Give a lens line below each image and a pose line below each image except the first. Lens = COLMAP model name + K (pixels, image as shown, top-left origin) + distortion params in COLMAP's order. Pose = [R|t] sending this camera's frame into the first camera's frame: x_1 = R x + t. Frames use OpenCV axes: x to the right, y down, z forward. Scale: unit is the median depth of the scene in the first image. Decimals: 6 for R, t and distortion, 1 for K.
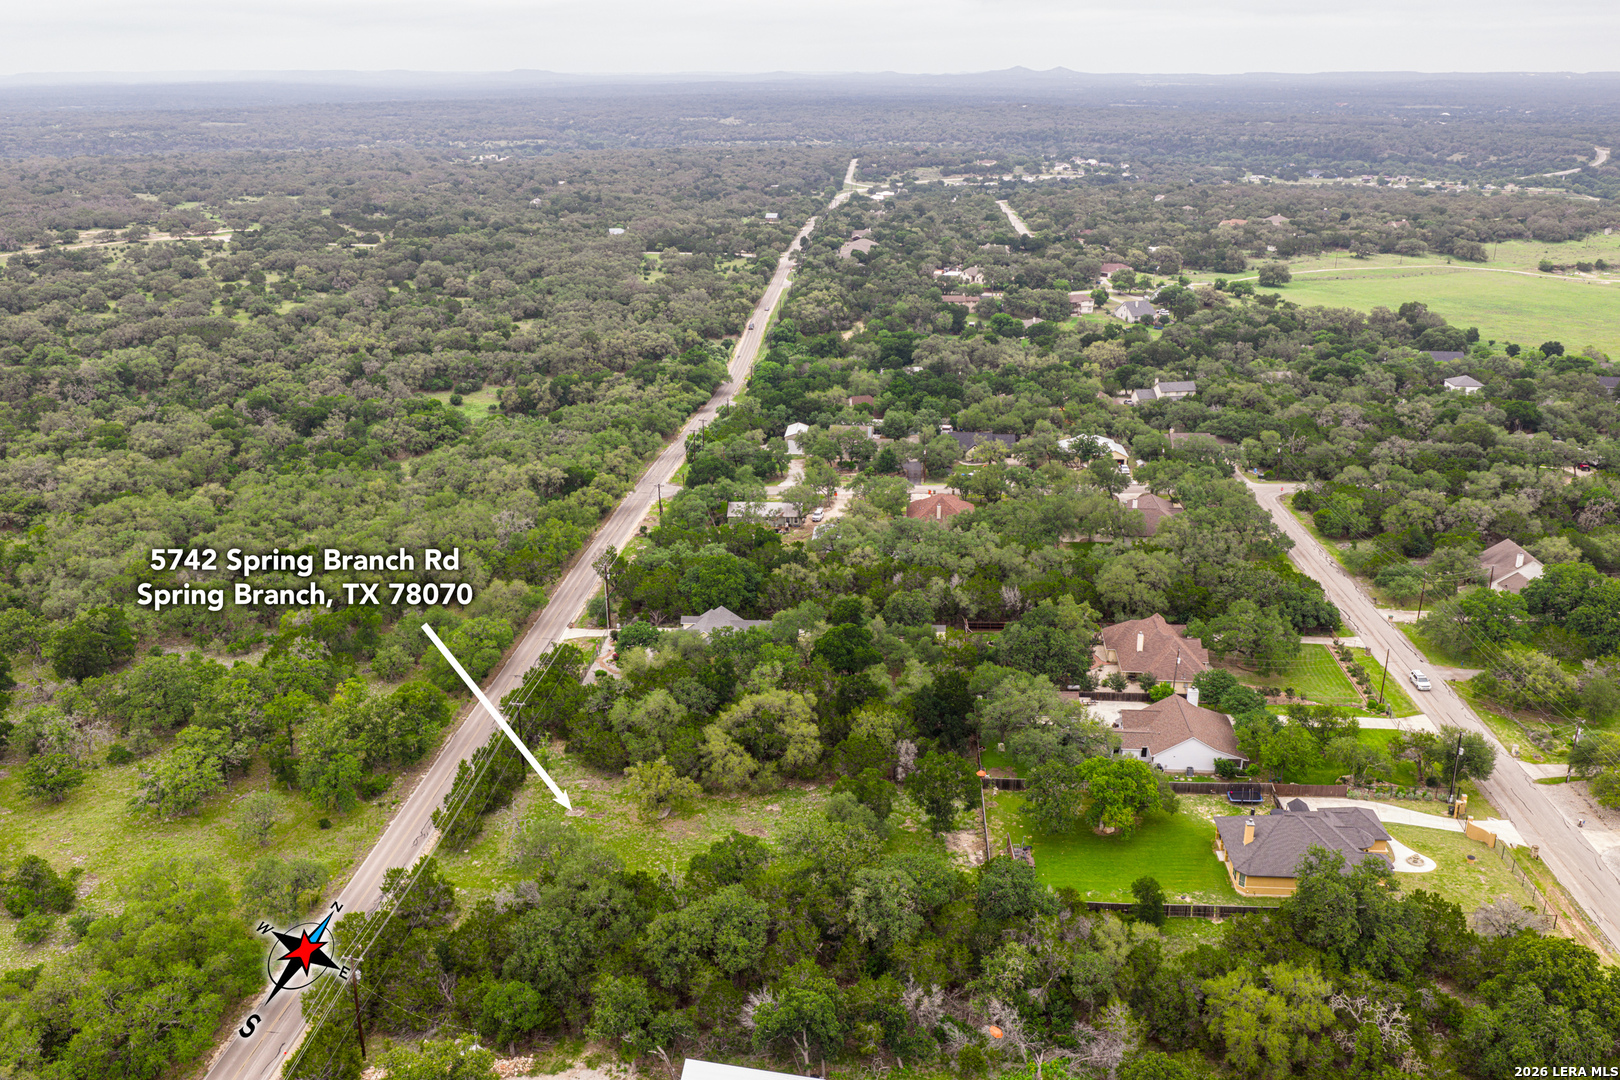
lens RADIAL K [[1339.5, 0, 803.7], [0, 1339.5, 536.9], [0, 0, 1]] dist [0.019055, -0.032647]
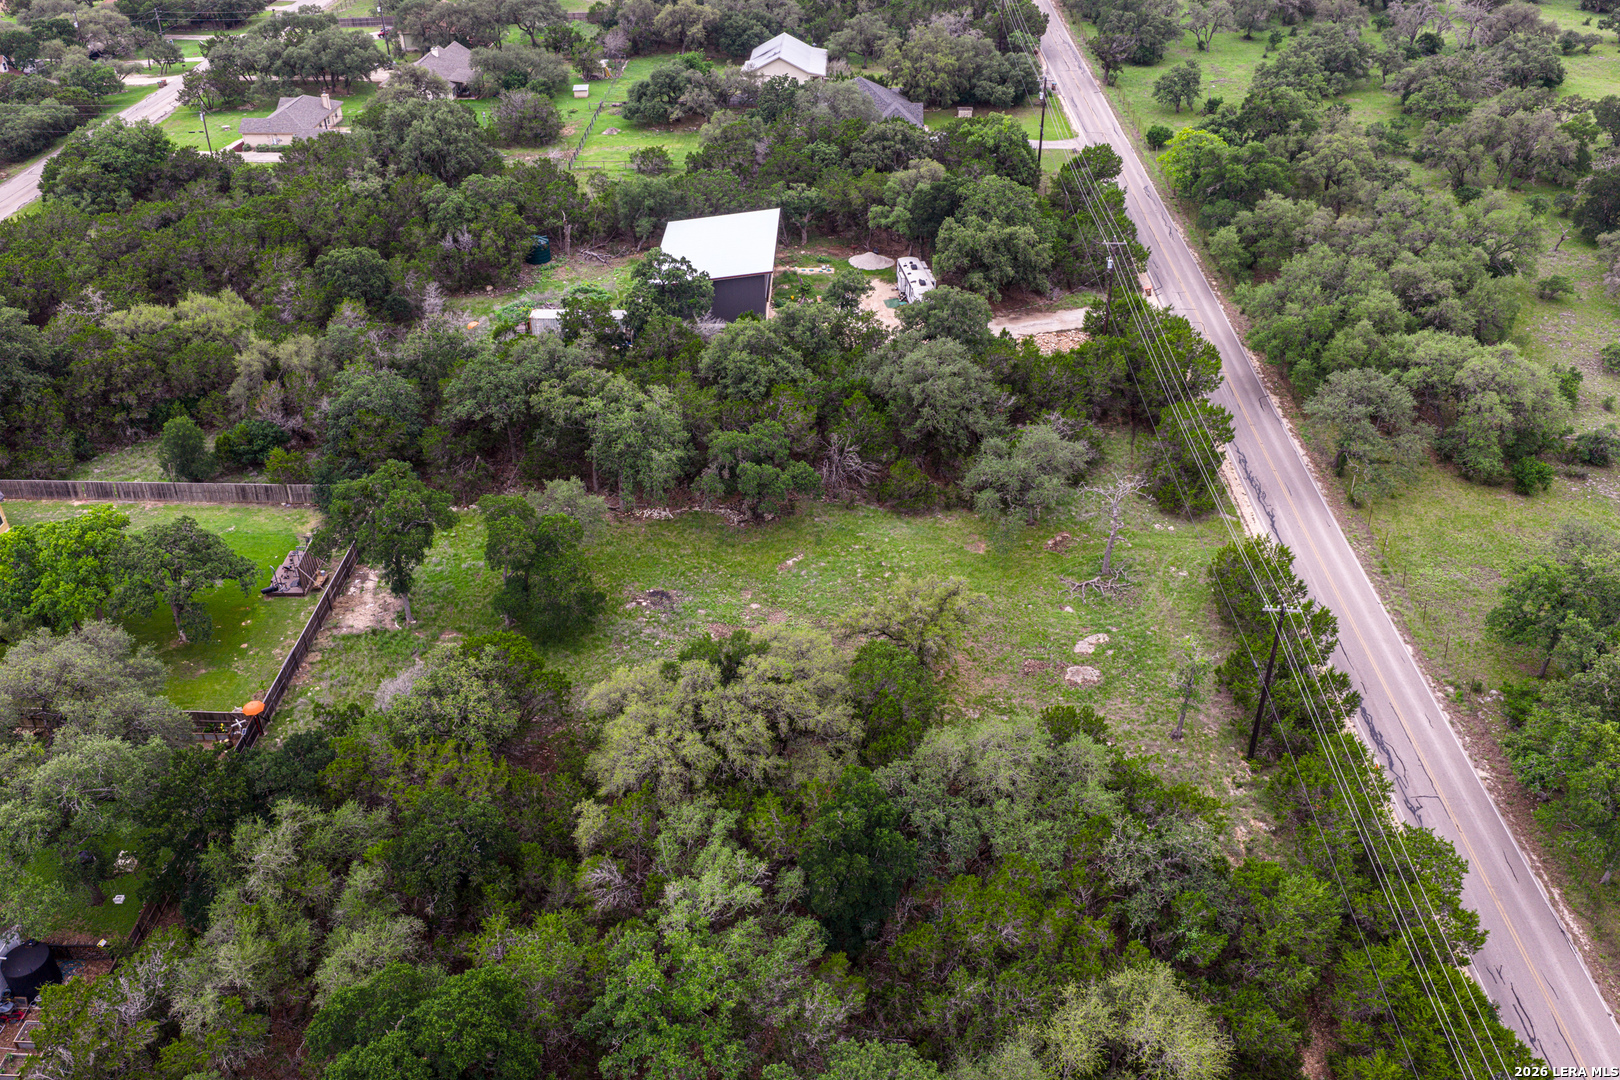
lens RADIAL K [[1339.5, 0, 810.3], [0, 1339.5, 545.8], [0, 0, 1]] dist [0.019055, -0.032647]
pose [[-0.998623, 0.036744, -0.037430, -0.044231], [-0.006628, 0.619497, 0.784971, -0.216876], [0.052031, 0.784138, -0.618401, 1.189953]]
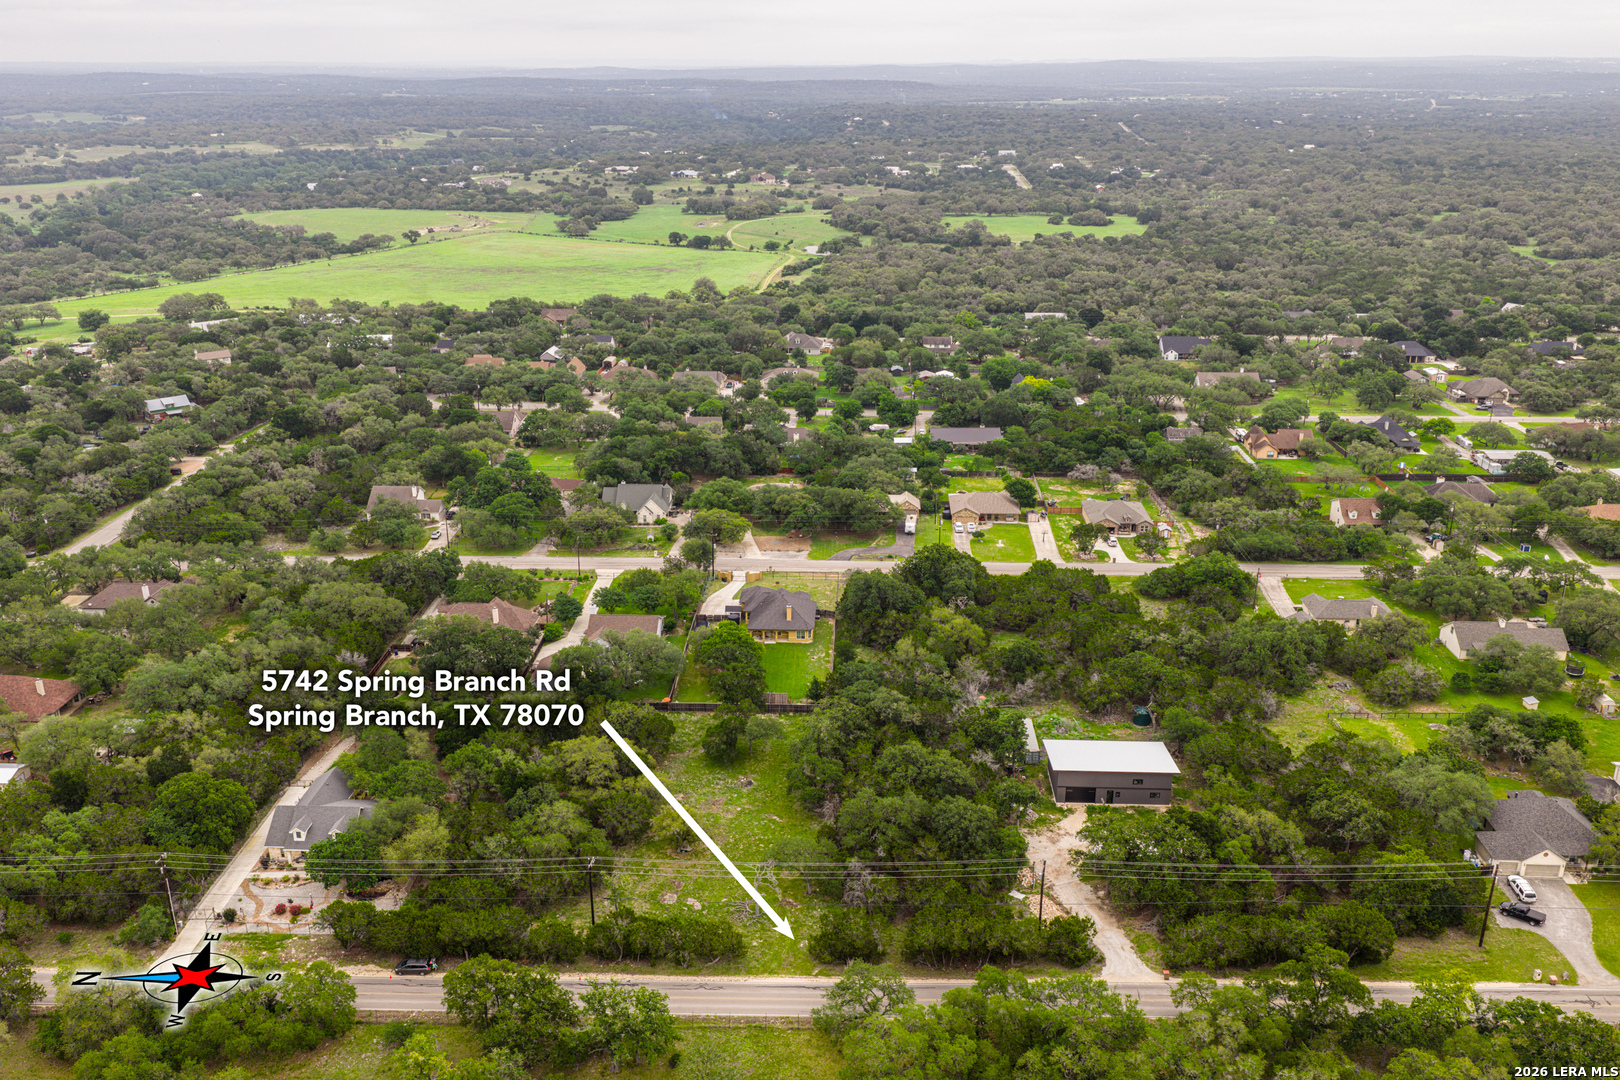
lens RADIAL K [[1339.5, 0, 810.1], [0, 1339.5, 544.5], [0, 0, 1]] dist [0.019055, -0.032647]
pose [[-0.030500, -0.338507, 0.940469, -0.985470], [0.324959, 0.886435, 0.329597, -0.320958], [-0.945236, 0.315666, 0.082965, 0.675646]]
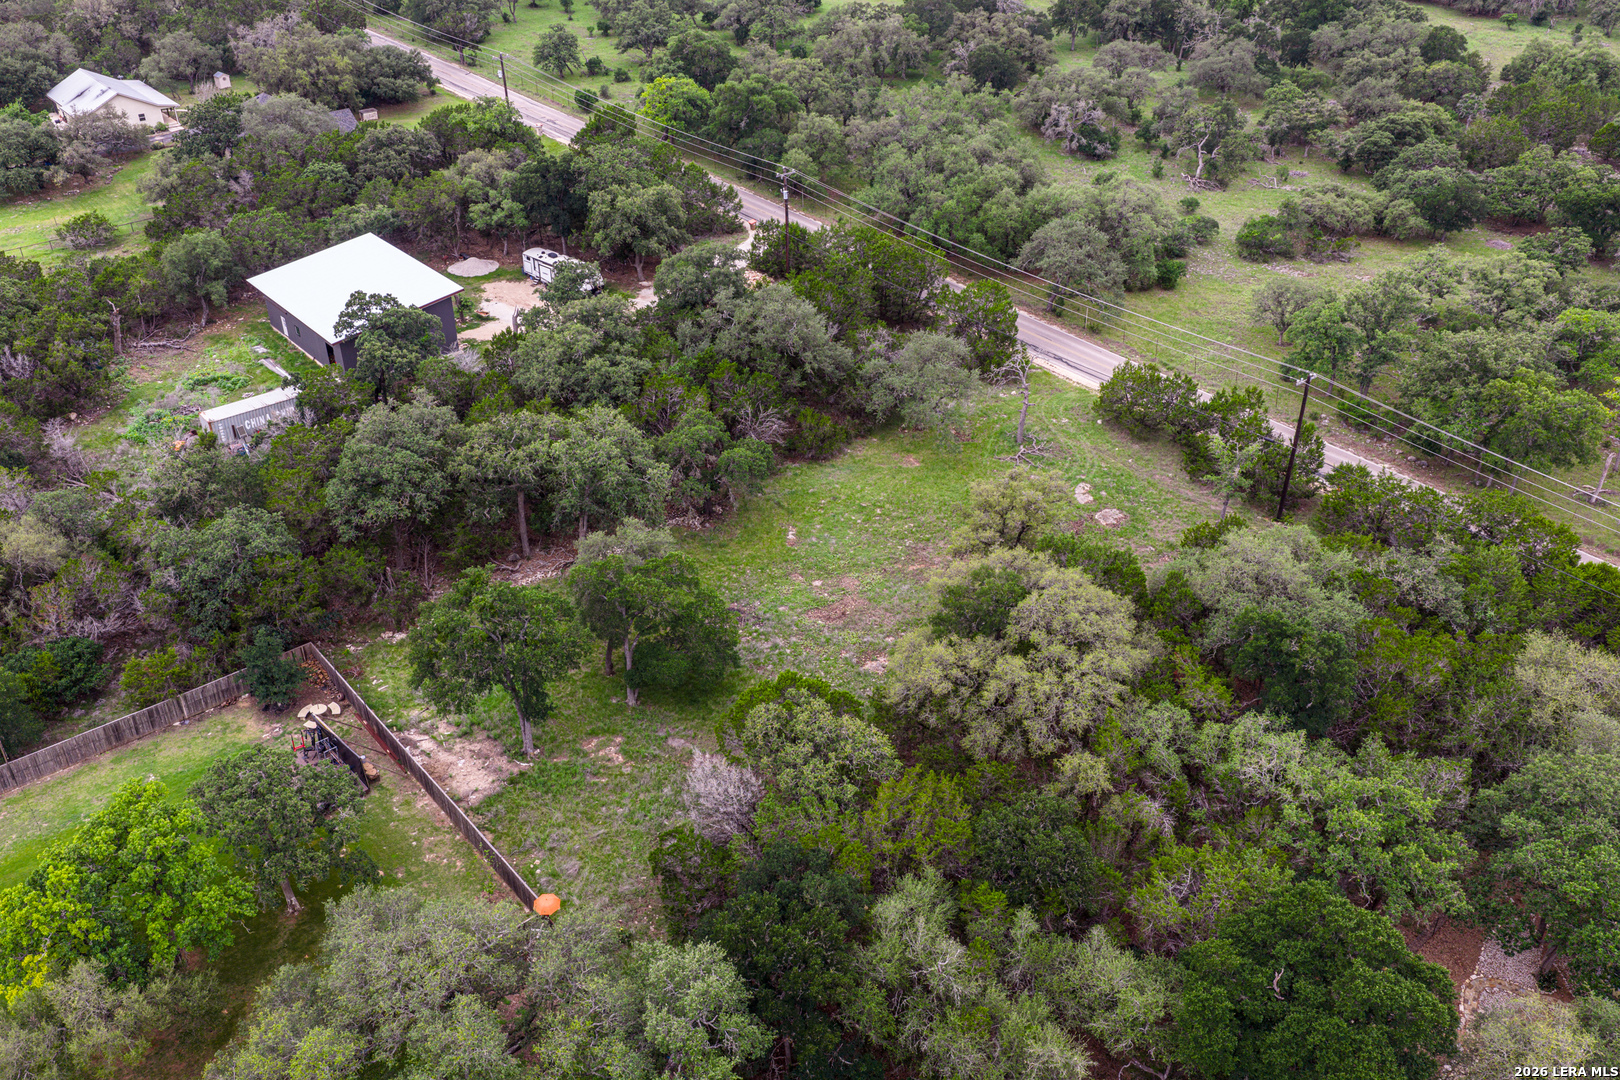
lens RADIAL K [[1339.5, 0, 810.3], [0, 1339.5, 543.4], [0, 0, 1]] dist [0.019055, -0.032647]
pose [[-0.711253, 0.385941, -0.587511, 0.244036], [-0.222092, 0.669603, 0.708736, -0.153582], [0.666929, 0.634572, -0.390543, 1.067986]]
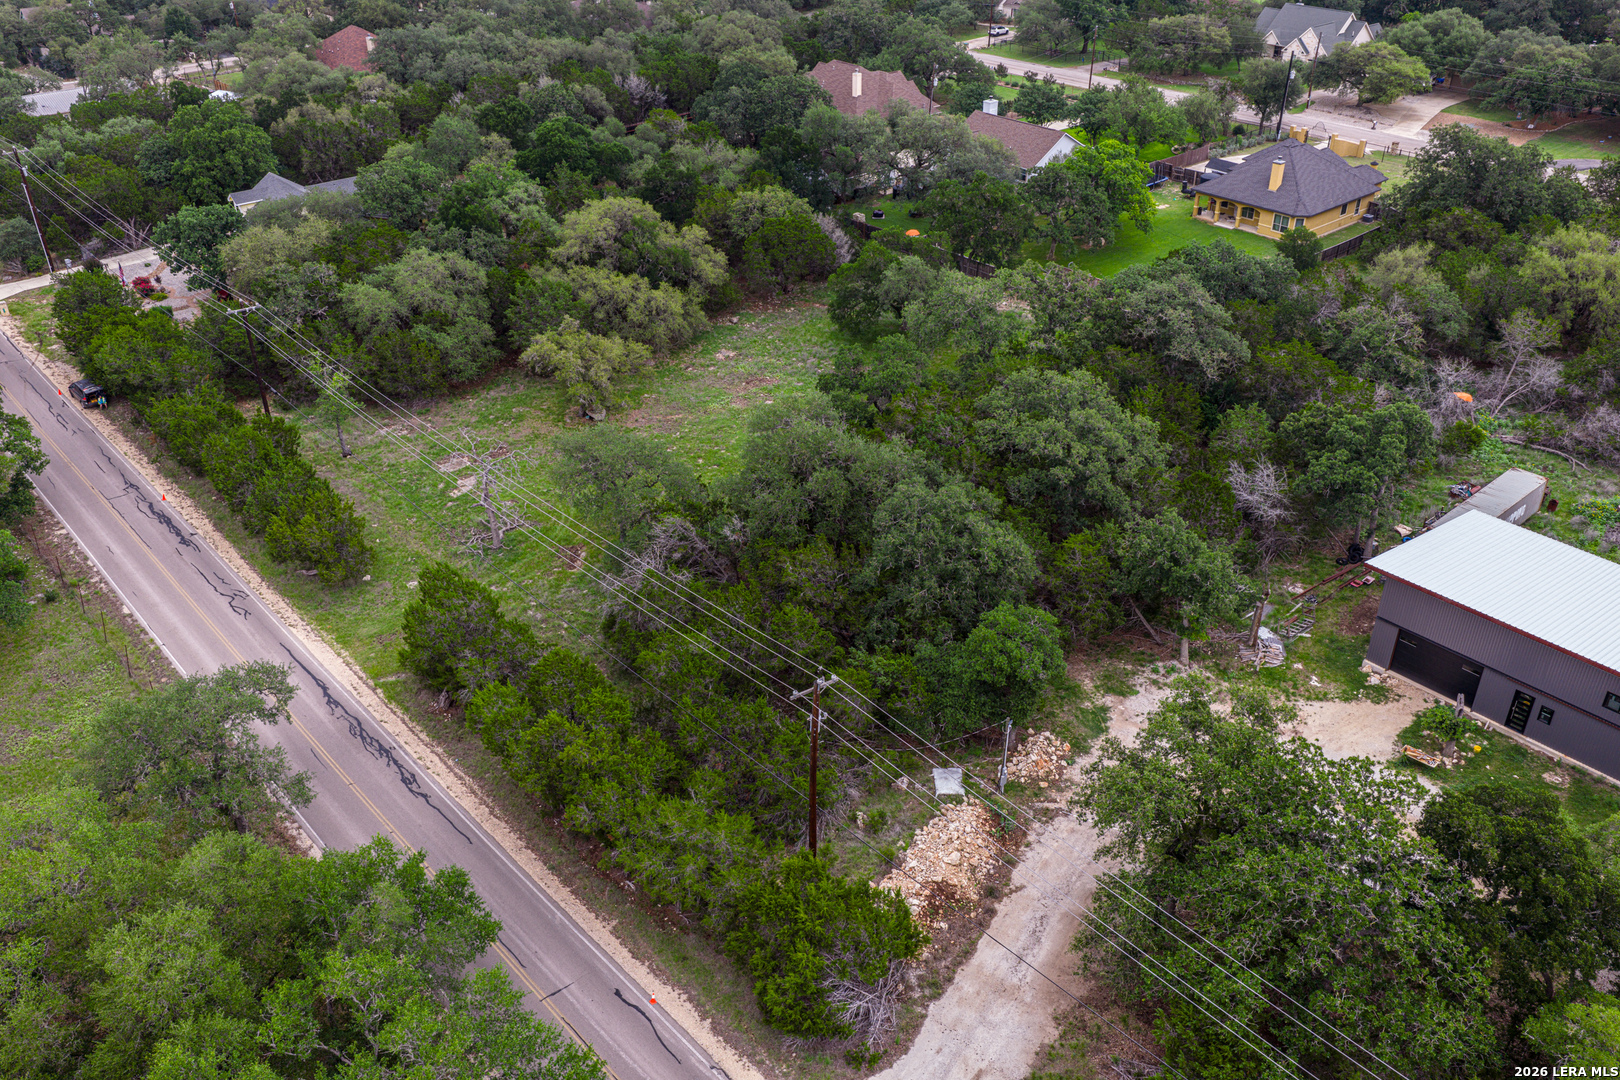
lens RADIAL K [[1339.5, 0, 811.3], [0, 1339.5, 542.4], [0, 0, 1]] dist [0.019055, -0.032647]
pose [[0.703810, -0.365458, 0.609173, -0.380629], [0.229465, 0.928508, 0.291921, 0.102868], [-0.672307, -0.065673, 0.737354, 0.471353]]
